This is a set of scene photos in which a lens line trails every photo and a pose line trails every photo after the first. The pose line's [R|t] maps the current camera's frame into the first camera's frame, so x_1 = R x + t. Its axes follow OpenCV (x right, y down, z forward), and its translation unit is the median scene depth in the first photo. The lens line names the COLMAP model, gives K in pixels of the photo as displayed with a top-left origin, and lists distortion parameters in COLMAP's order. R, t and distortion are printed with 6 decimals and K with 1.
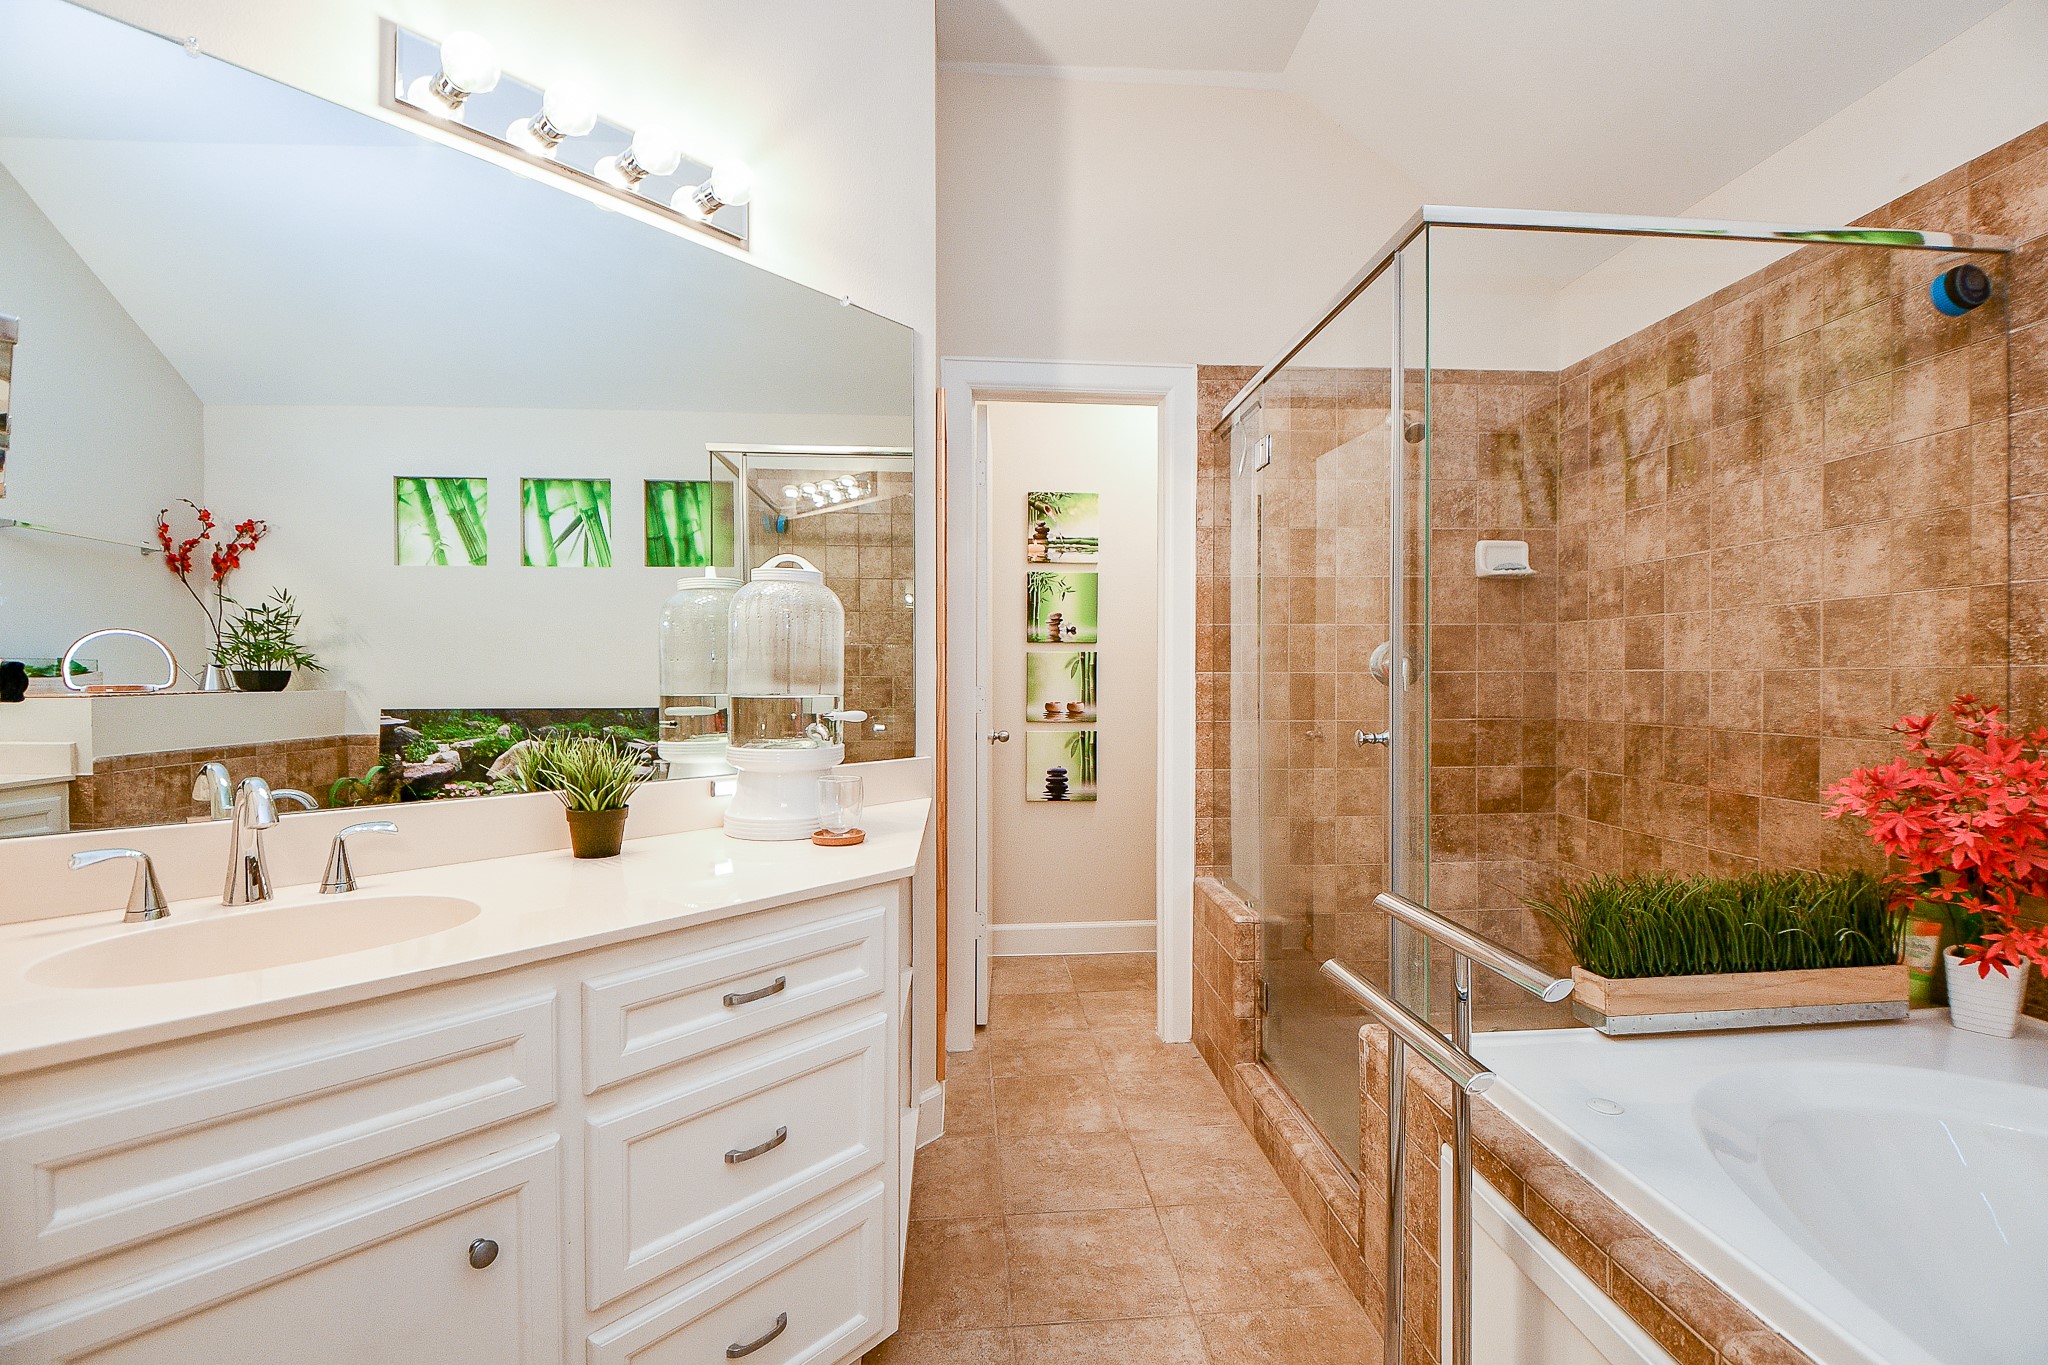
lens RADIAL K [[911.7, 0, 1027.9], [0, 911.7, 690.3], [0, 0, 1]] dist [0.033608, -0.025817]
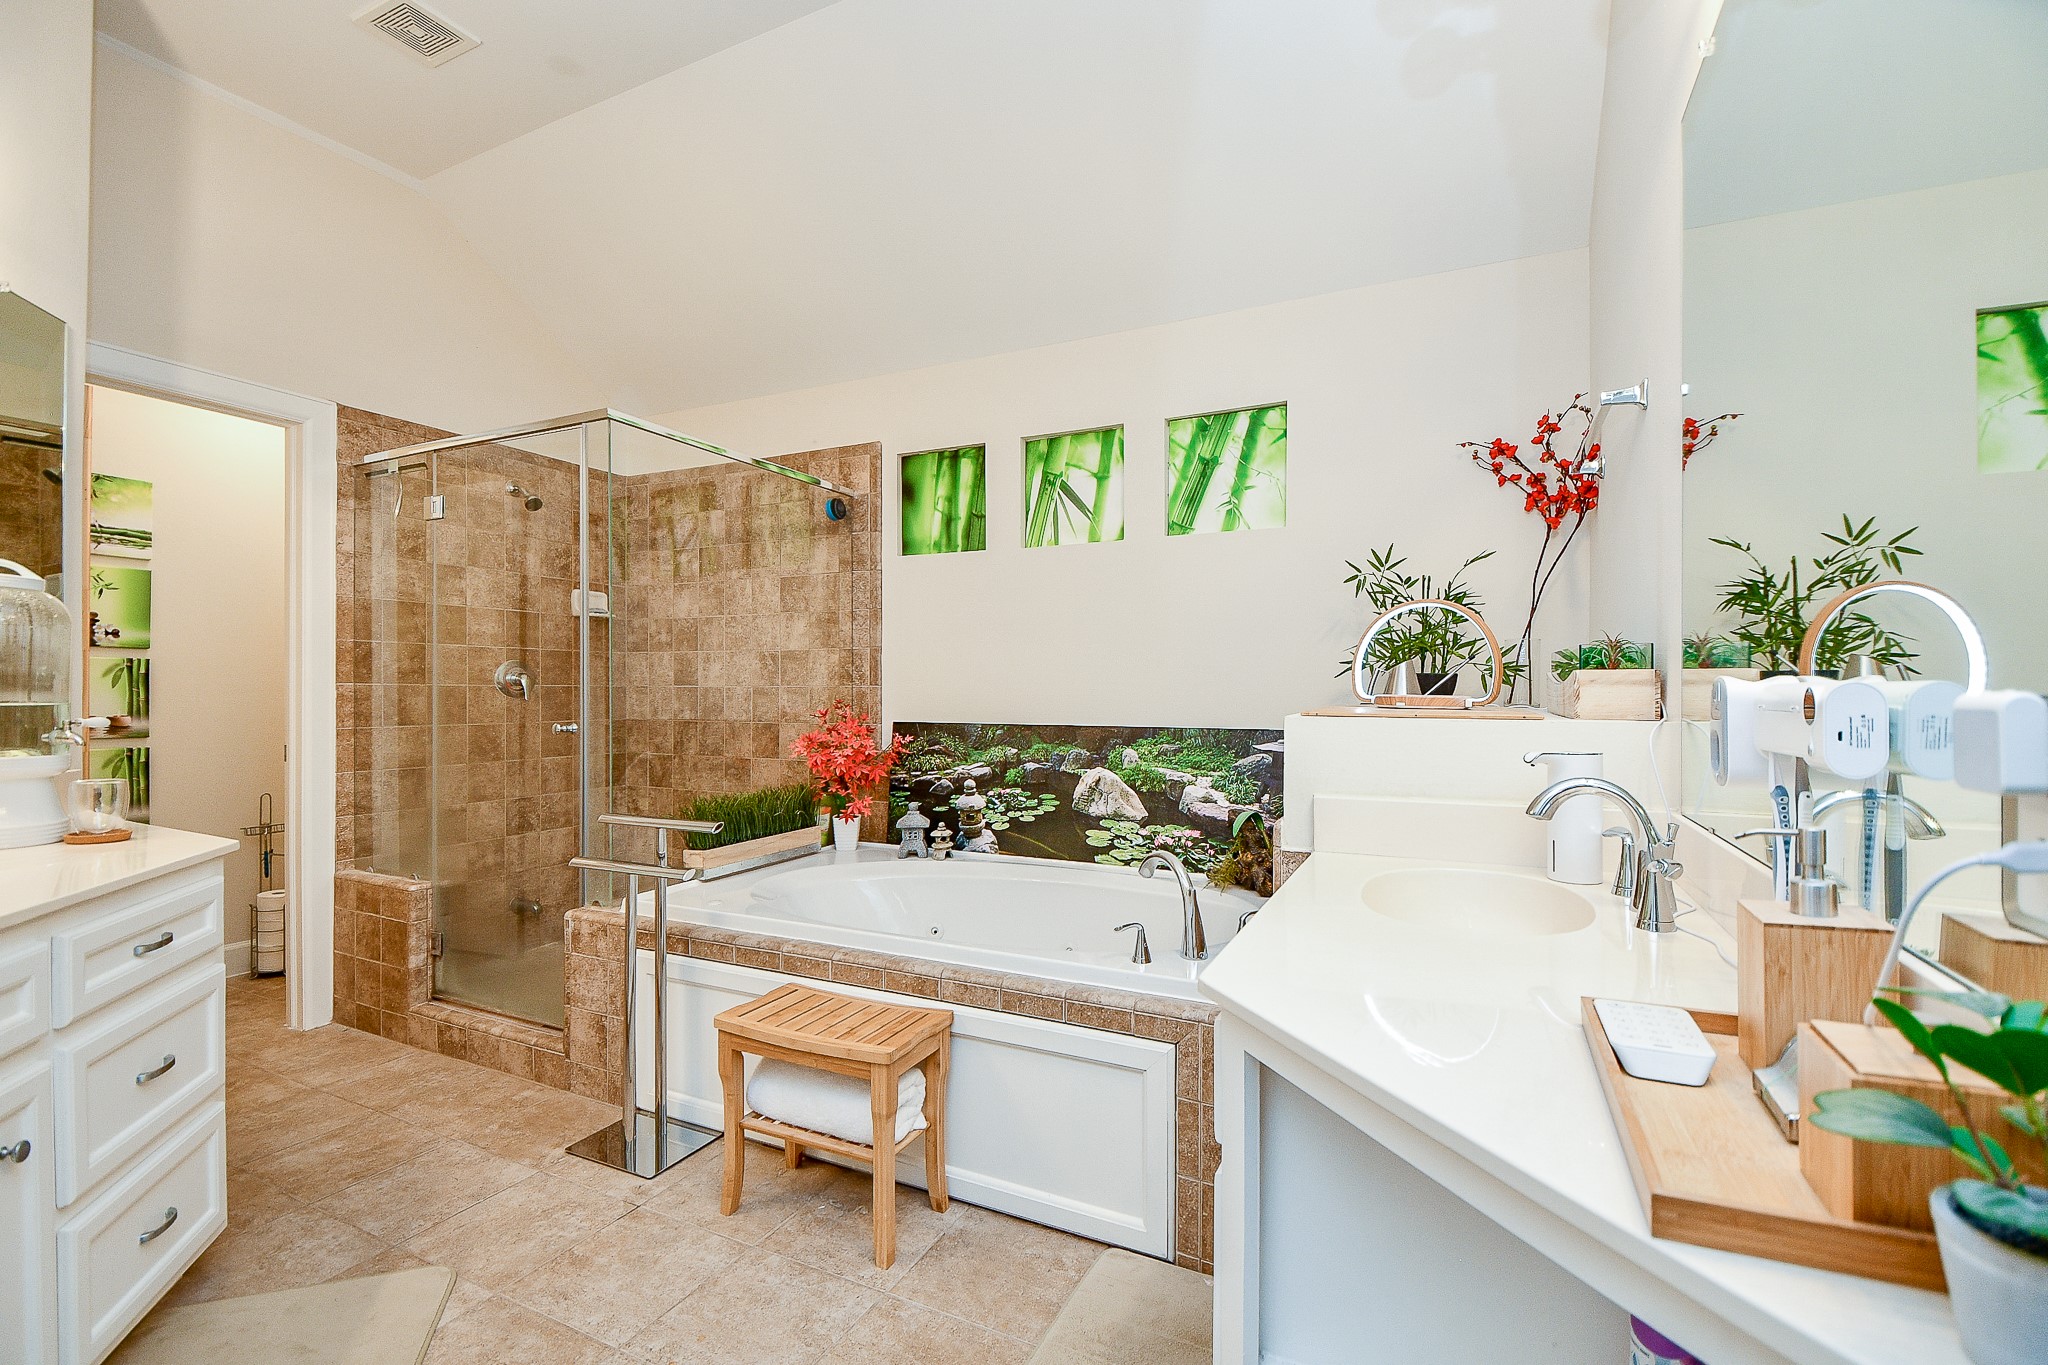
lens RADIAL K [[903.4, 0, 1024.0], [0, 903.4, 682.5], [0, 0, 1]] dist [0.013910, -0.025010]
pose [[0.518186, 0.014829, 0.855139, -0.364163], [0.006666, 0.999749, -0.021377, 0.009046], [-0.855242, 0.016778, 0.517957, -0.303792]]
